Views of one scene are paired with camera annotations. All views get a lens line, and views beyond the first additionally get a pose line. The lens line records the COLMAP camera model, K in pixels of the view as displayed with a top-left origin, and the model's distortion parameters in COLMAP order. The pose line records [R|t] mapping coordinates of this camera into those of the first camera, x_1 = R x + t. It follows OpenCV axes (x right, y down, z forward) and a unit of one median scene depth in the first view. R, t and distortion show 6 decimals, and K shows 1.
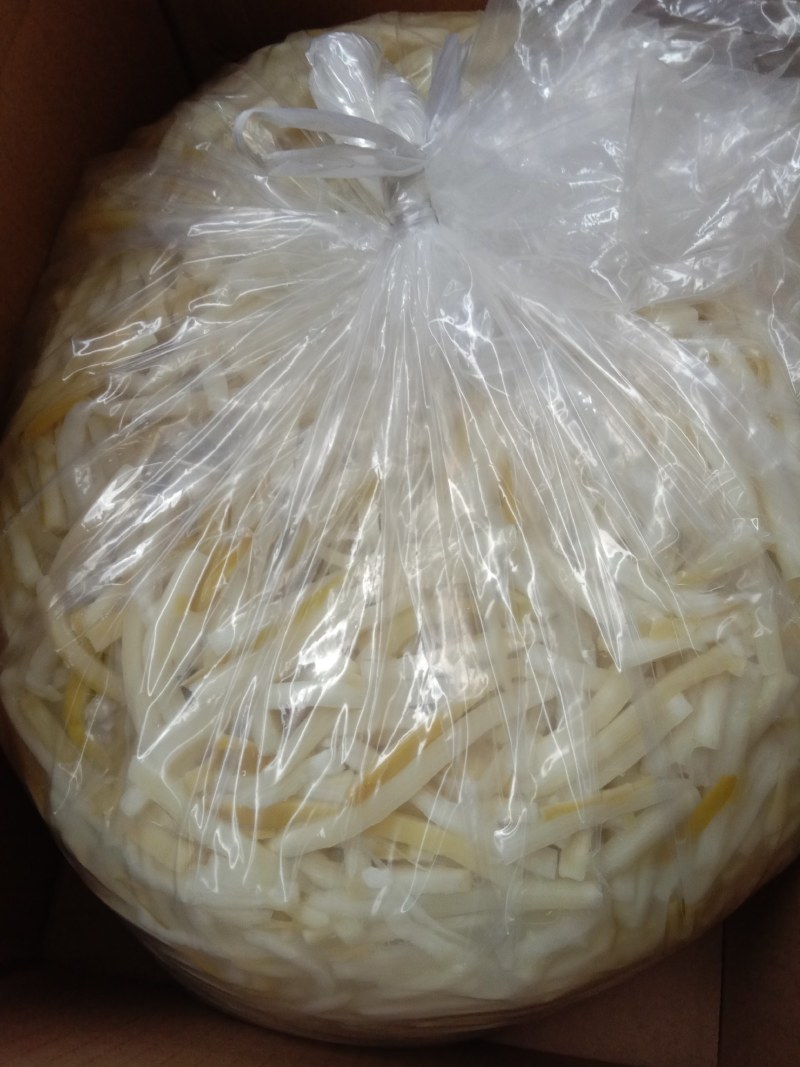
lens RADIAL K [[917.9, 0, 400.0], [0, 917.9, 533.5], [0, 0, 1]] dist [0.138598, -0.264403]
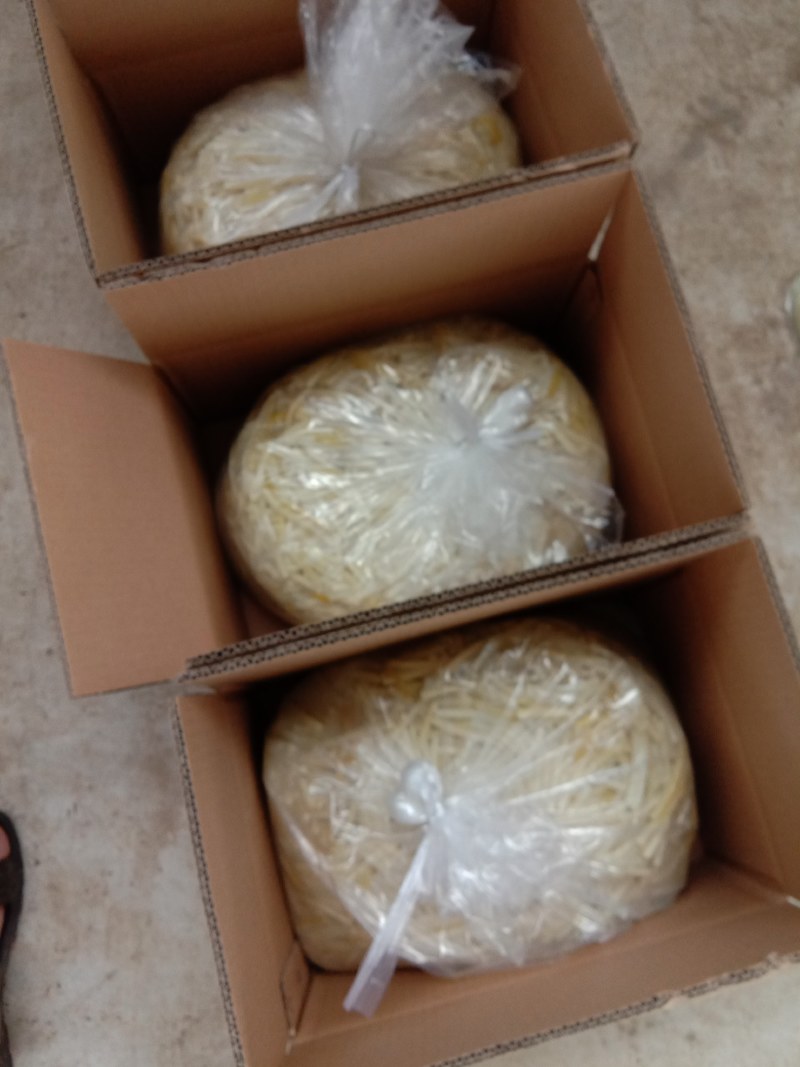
lens RADIAL K [[917.9, 0, 400.0], [0, 917.9, 533.5], [0, 0, 1]] dist [0.138598, -0.264403]
pose [[0.388738, 0.918862, -0.067643, 0.446749], [-0.884334, 0.392714, 0.252445, -0.918206], [0.258526, -0.038316, 0.965244, -2.197257]]
